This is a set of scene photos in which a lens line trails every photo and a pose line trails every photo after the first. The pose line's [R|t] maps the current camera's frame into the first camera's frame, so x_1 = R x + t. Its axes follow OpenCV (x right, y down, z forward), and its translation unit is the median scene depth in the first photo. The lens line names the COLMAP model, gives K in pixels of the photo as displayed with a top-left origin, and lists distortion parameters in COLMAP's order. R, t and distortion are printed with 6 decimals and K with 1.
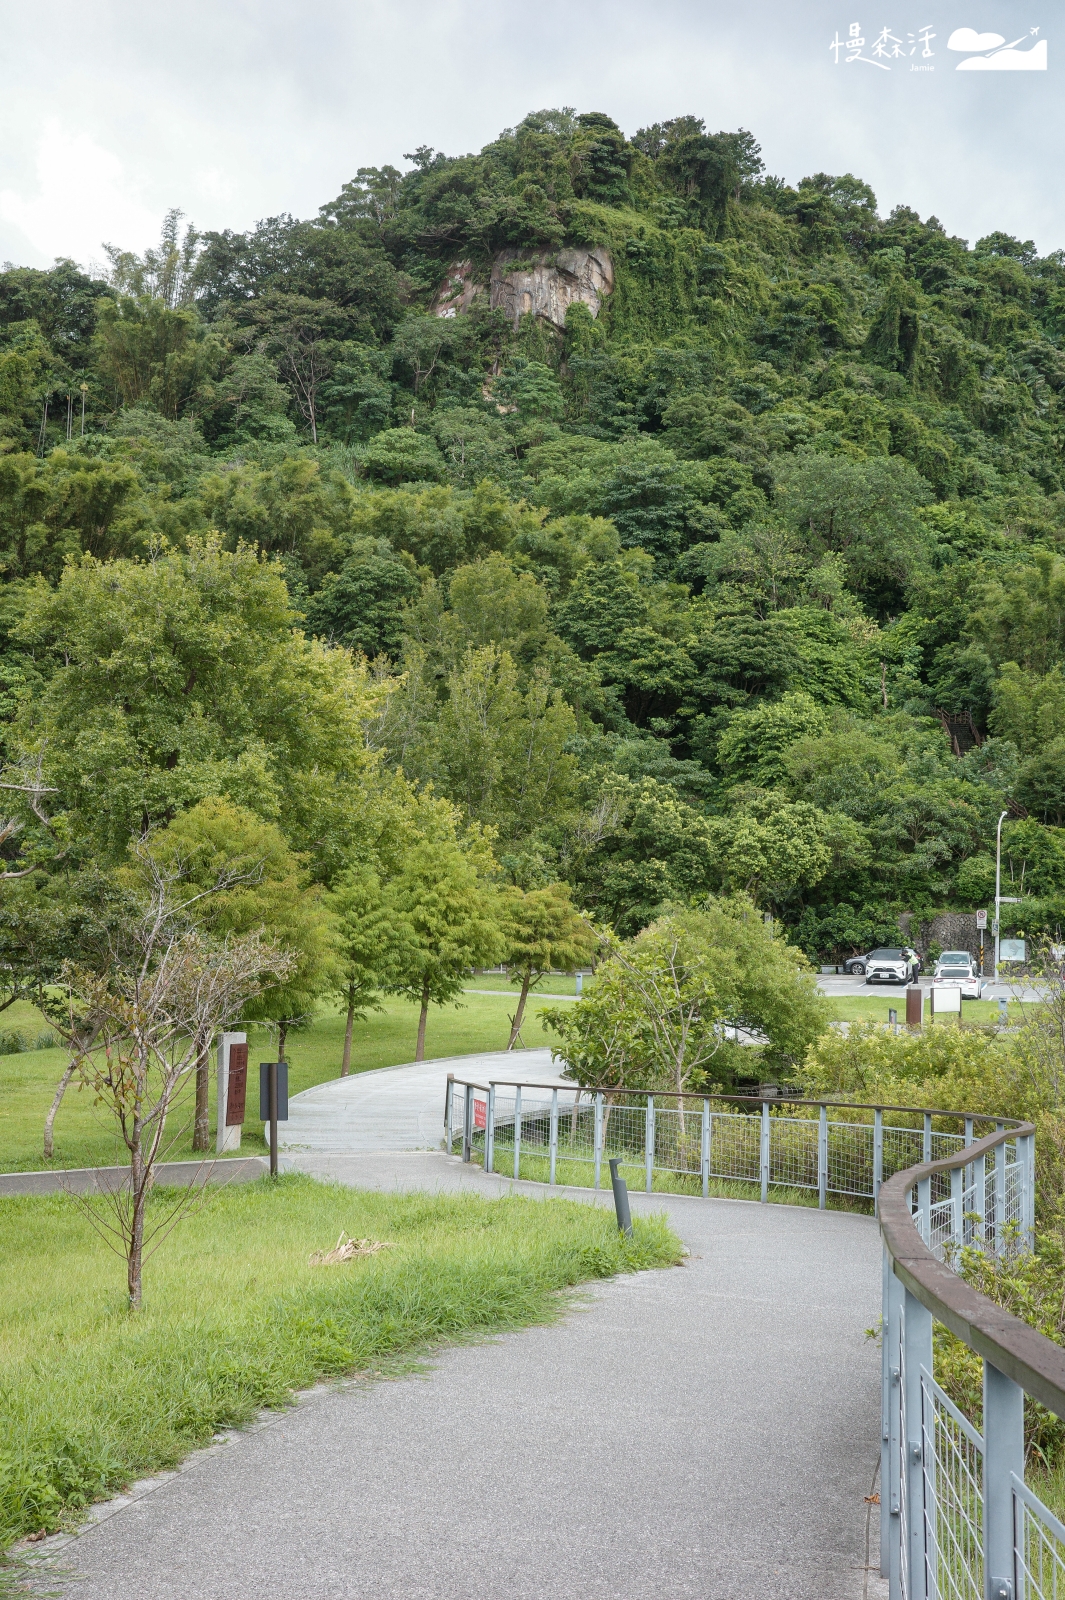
lens RADIAL K [[1780.1, 0, 528.0], [0, 1780.1, 769.4], [0, 0, 1]] dist [0.025727, 0.041821]
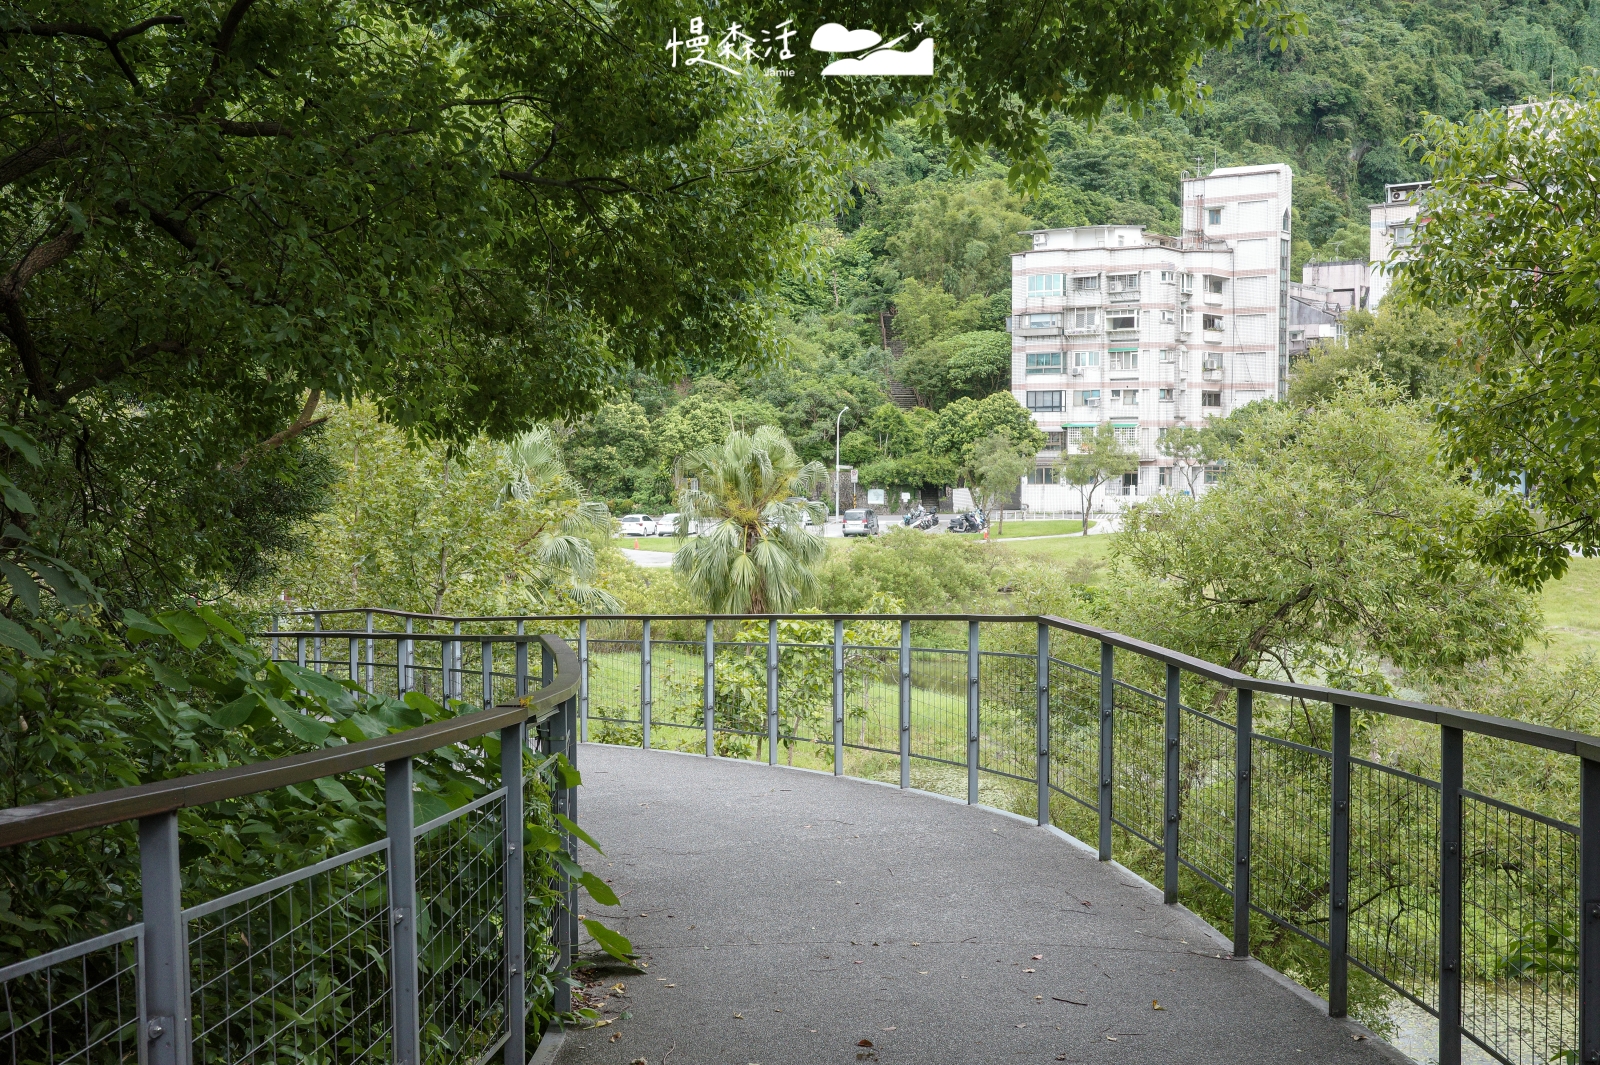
lens RADIAL K [[1780.1, 0, 789.7], [0, 1780.1, 528.0], [0, 0, 1]] dist [0.025727, 0.041821]
pose [[0.997310, -0.028072, 0.067704, 0.072828], [0.018896, 0.990998, 0.132537, -0.045852], [-0.070815, -0.130901, 0.988863, -0.294176]]
